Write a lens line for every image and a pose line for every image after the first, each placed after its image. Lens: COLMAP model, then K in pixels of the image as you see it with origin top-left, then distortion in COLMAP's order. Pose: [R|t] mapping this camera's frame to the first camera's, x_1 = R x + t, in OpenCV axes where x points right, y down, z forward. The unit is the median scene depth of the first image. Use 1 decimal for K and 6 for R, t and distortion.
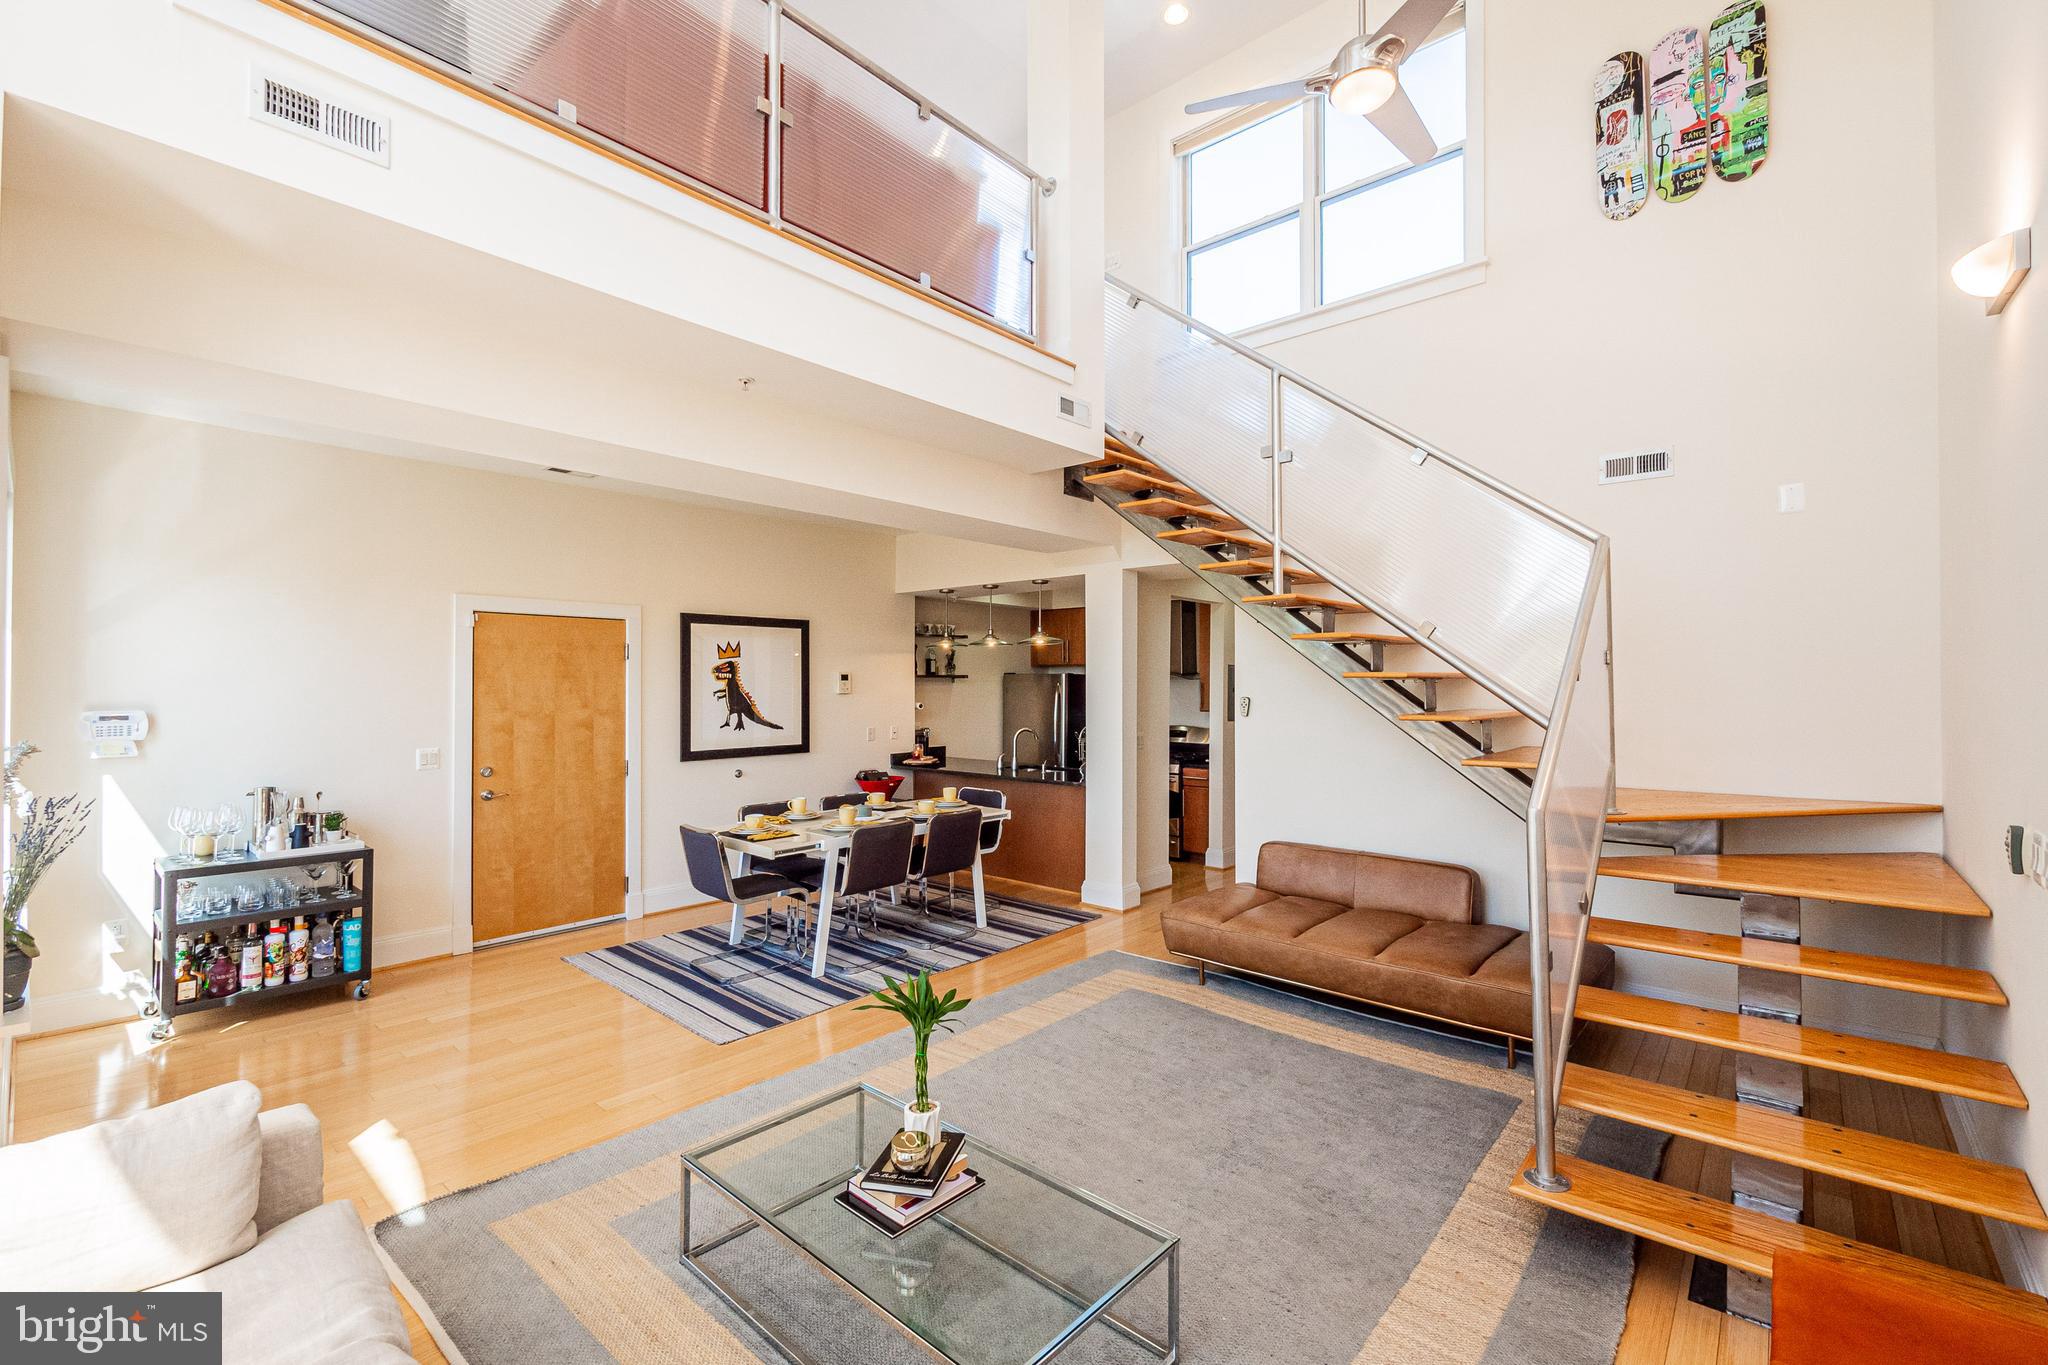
lens RADIAL K [[876.7, 0, 1026.9], [0, 876.7, 674.1], [0, 0, 1]] dist [-0.002785, -0.000601]
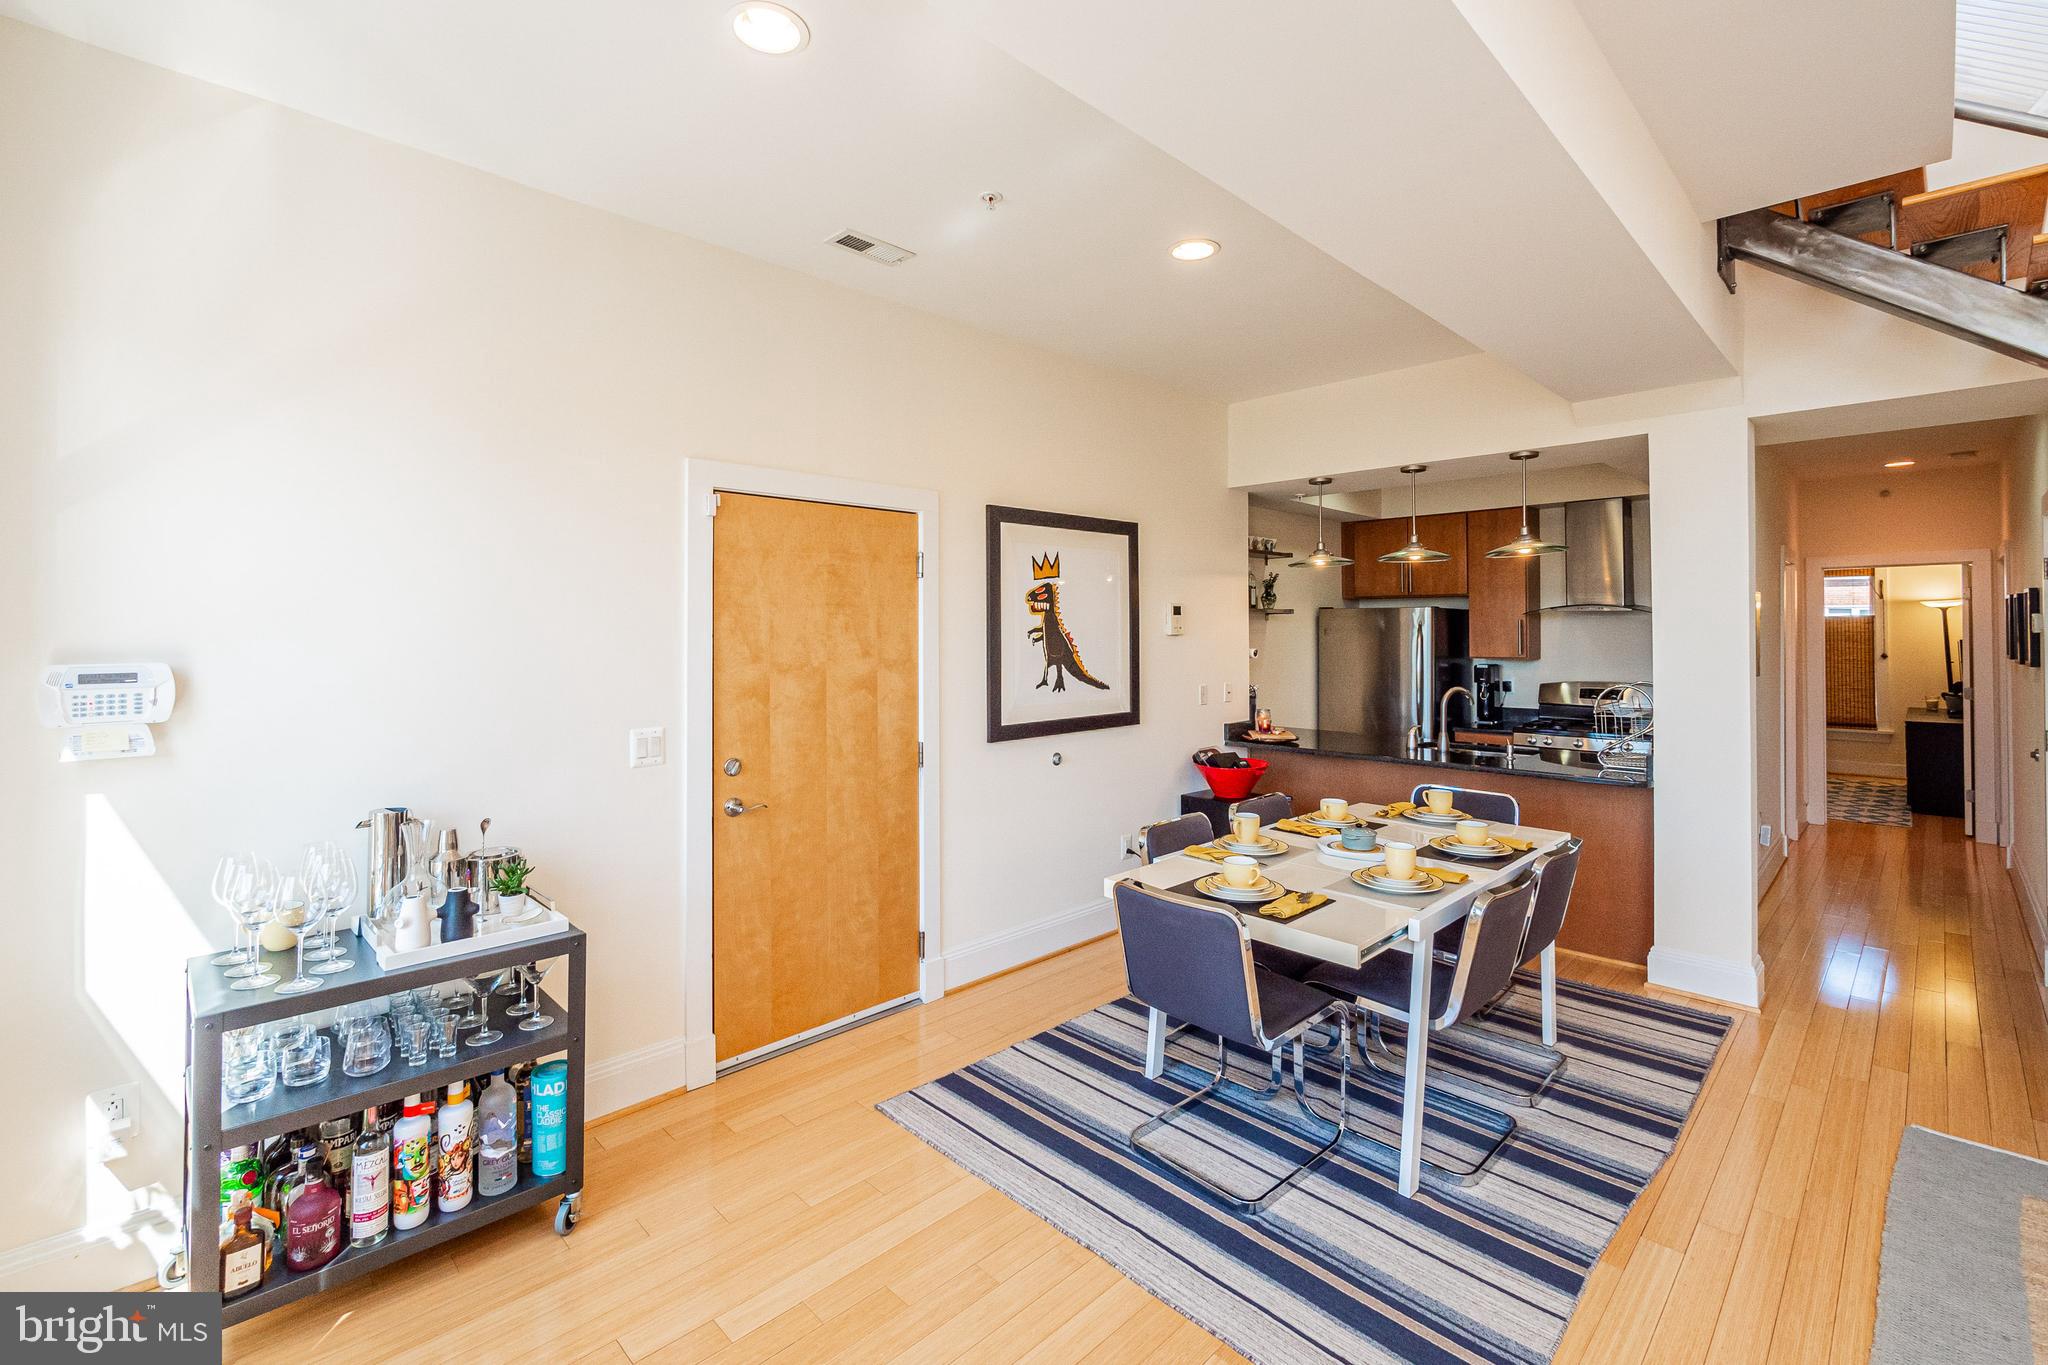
lens RADIAL K [[899.8, 0, 987.8], [0, 899.8, 620.0], [0, 0, 1]] dist [-0.002663, -0.000009]
pose [[0.995060, -0.004765, -0.099160, -0.381748], [0.004598, 0.999988, -0.001920, 0.015786], [0.099168, 0.001455, 0.995070, 0.415119]]
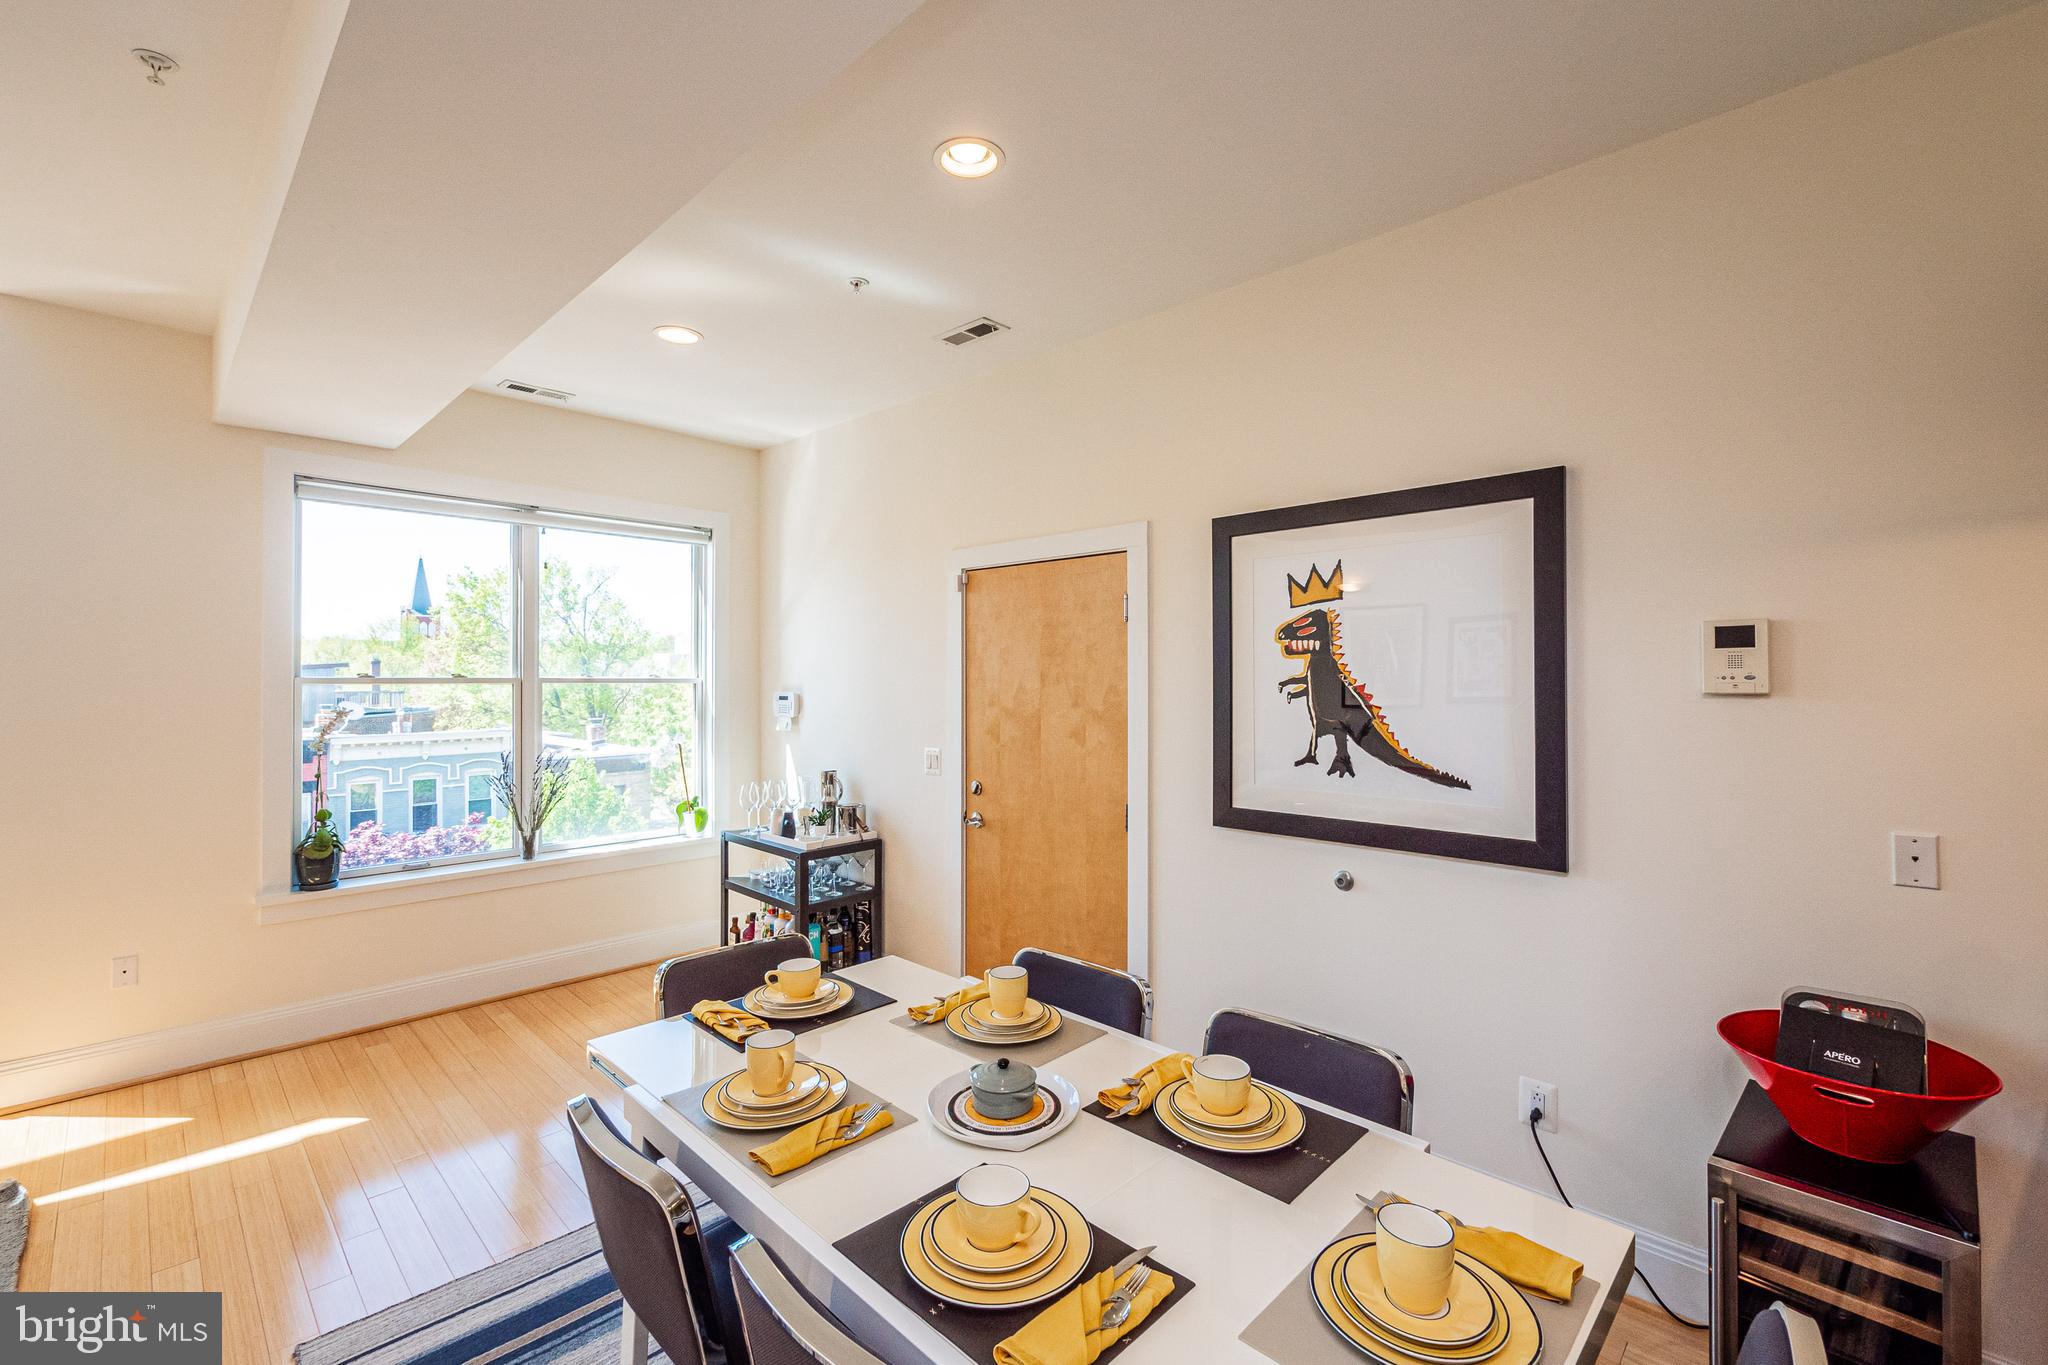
lens RADIAL K [[870.4, 0, 1031.4], [0, 870.4, 674.4], [0, 0, 1]] dist [-0.000413, 0.000125]
pose [[-0.048593, -0.004302, -0.998809, 0.106107], [0.010504, 0.999933, -0.004818, 0.020217], [0.998763, -0.010726, -0.048544, 1.062134]]
